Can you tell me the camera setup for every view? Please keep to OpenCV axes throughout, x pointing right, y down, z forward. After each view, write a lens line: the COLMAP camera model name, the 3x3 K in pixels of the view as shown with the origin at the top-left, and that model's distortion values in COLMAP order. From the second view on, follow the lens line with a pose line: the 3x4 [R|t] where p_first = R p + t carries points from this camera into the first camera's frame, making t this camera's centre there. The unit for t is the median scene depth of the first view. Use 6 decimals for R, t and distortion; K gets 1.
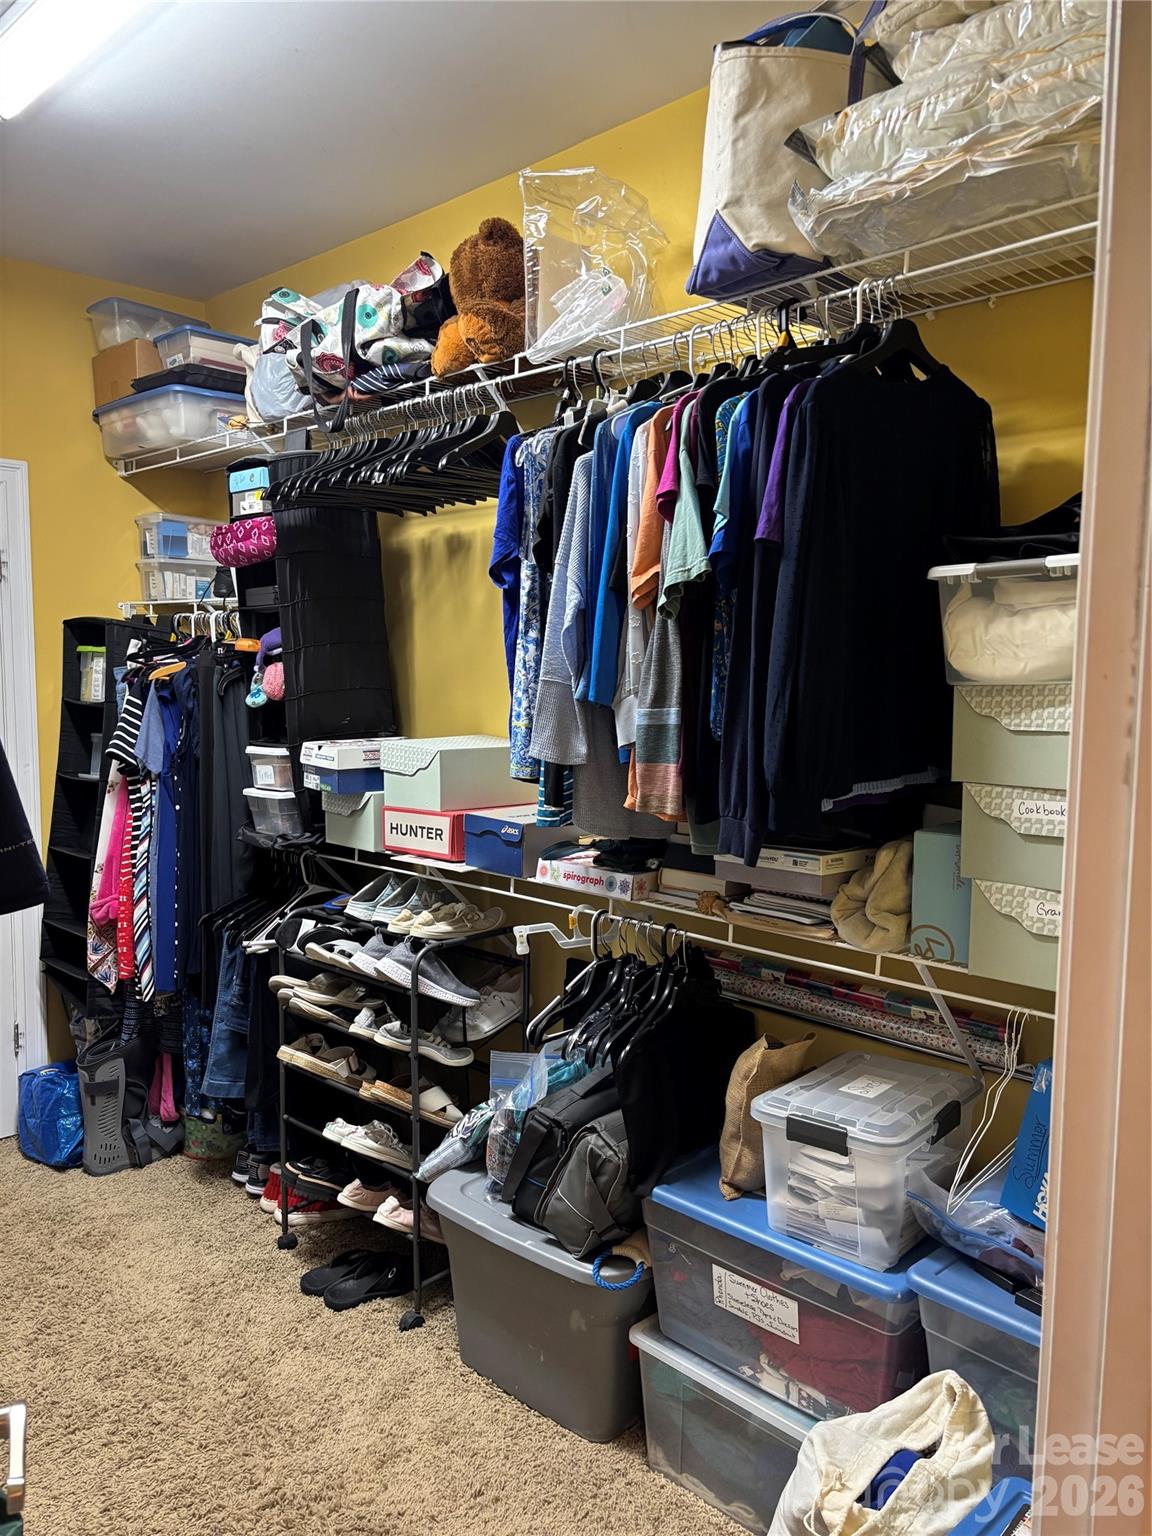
lens RADIAL K [[1166.6, 0, 577.1], [0, 1166.6, 757.9], [0, 0, 1]] dist [0.006757, -0.000900]
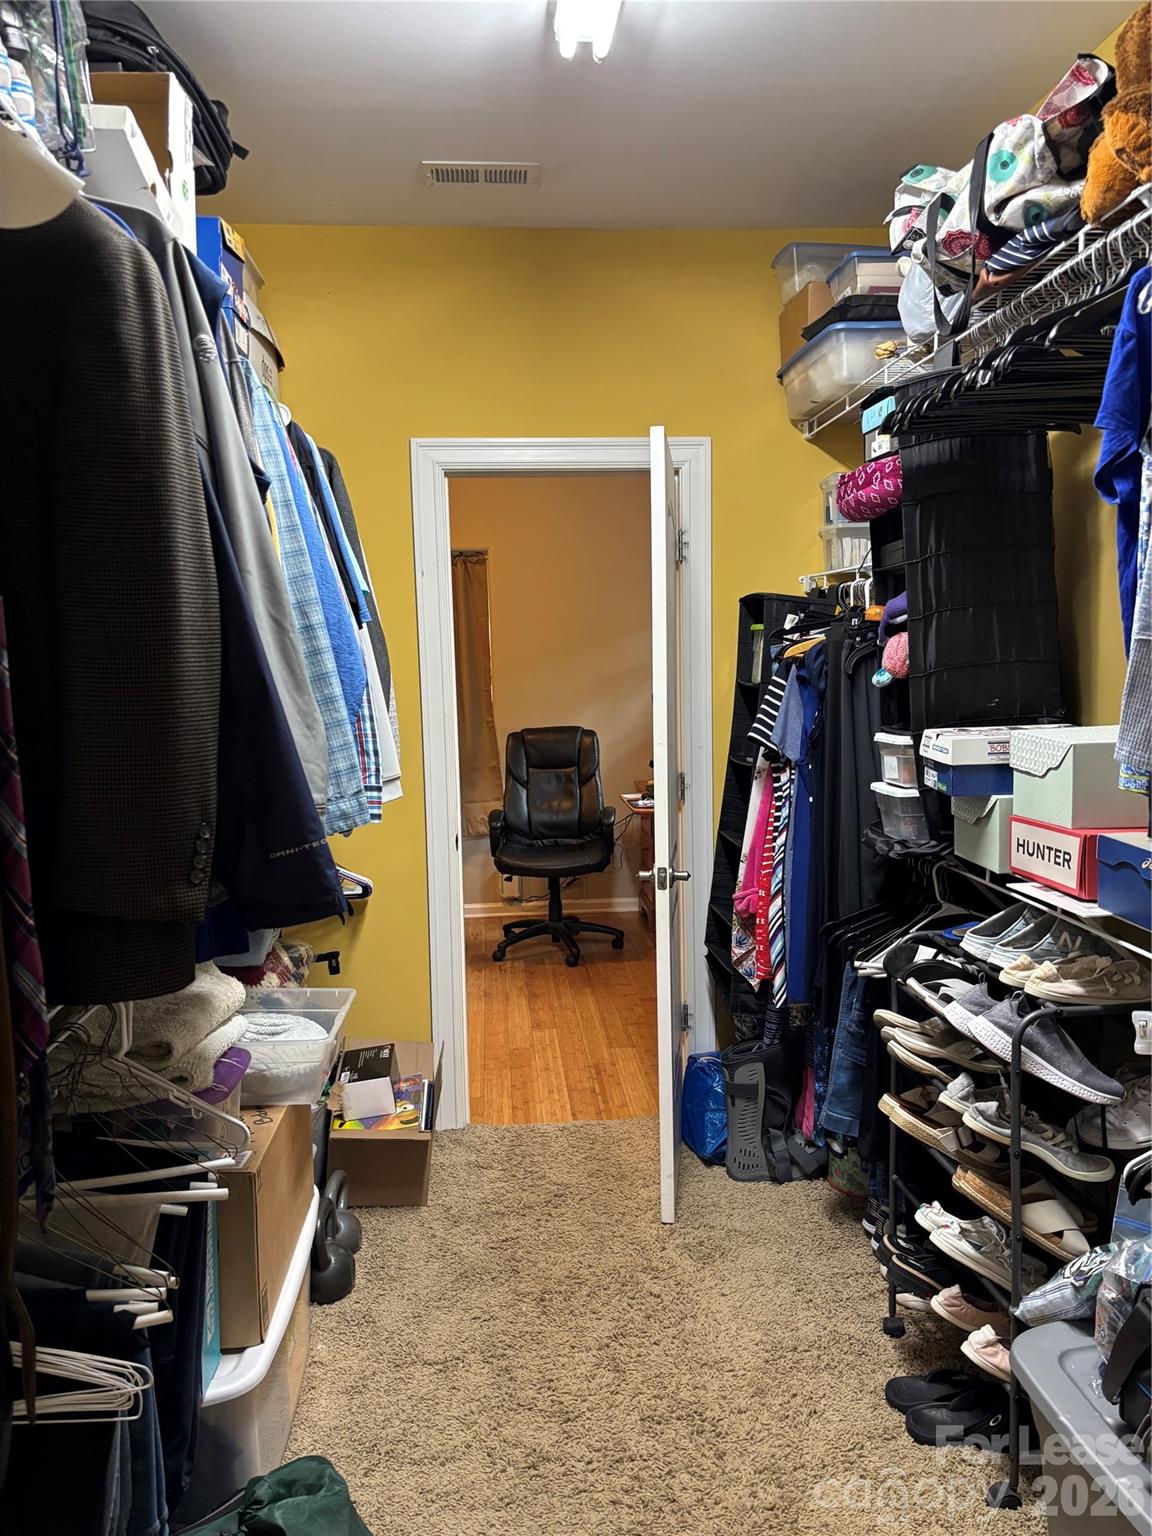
lens RADIAL K [[1167.9, 0, 576.0], [0, 1167.9, 768.0], [0, 0, 1]] dist [0.044926, -0.052510]
pose [[0.769183, 0.041615, -0.637672, 0.102110], [-0.026985, 0.999102, 0.032652, -0.006885], [0.638459, -0.007908, 0.769616, 0.217940]]
